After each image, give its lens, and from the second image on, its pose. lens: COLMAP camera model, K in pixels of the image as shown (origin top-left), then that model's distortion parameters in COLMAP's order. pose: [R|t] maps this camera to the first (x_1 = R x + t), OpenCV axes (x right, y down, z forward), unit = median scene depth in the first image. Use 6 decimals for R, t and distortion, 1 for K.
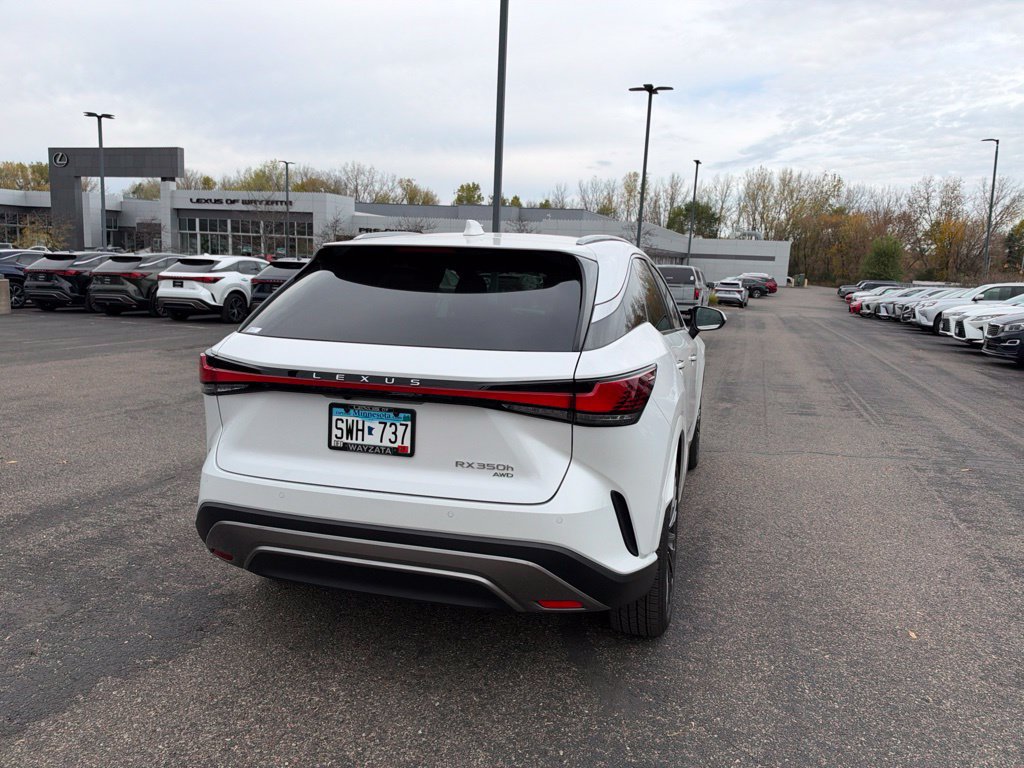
lens RADIAL K [[748.6, 0, 524.5], [0, 748.6, 377.6], [0, 0, 1]] dist [0.005810, -0.021203]
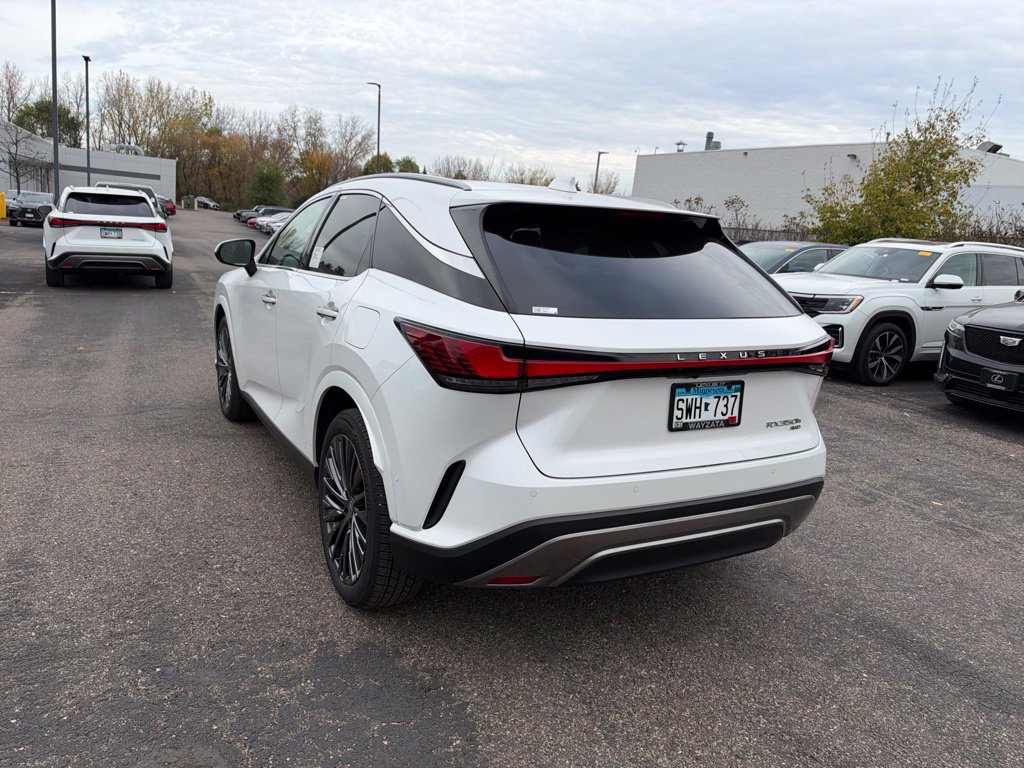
lens RADIAL K [[741.6, 0, 518.4], [0, 741.6, 387.0], [0, 0, 1]] dist [0.006810, -0.022889]
pose [[0.715709, -0.125954, 0.686947, -0.996186], [0.046403, 0.990006, 0.133176, -0.091969], [-0.696855, -0.063439, 0.714401, 0.443476]]
